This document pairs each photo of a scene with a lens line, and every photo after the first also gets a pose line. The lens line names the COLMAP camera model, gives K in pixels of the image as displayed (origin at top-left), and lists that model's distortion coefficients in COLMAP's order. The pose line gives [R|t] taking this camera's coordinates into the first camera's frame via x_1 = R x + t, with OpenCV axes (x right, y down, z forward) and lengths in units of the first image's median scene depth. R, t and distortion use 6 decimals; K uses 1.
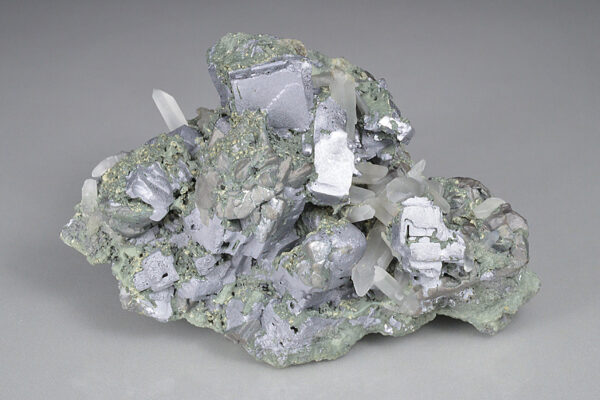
lens RADIAL K [[1892.2, 0, 300.0], [0, 1892.2, 200.0], [0, 0, 1]] dist [0.001226, -0.097759]
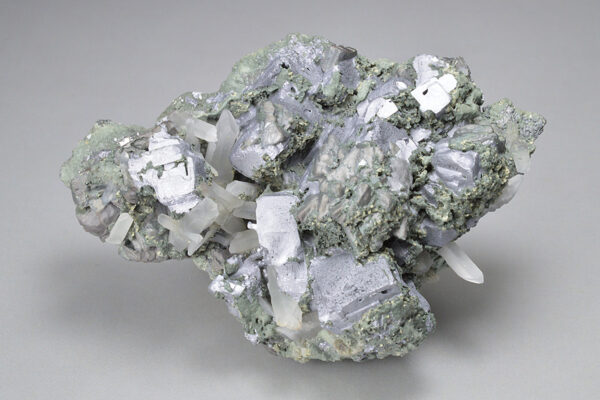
lens RADIAL K [[1892.2, 0, 300.0], [0, 1892.2, 200.0], [0, 0, 1]] dist [0.001226, -0.097759]
pose [[-0.973940, 0.219340, 0.057721, -0.053162], [-0.199052, -0.948600, 0.246043, -0.247881], [0.108721, 0.228142, 0.967539, 0.051462]]
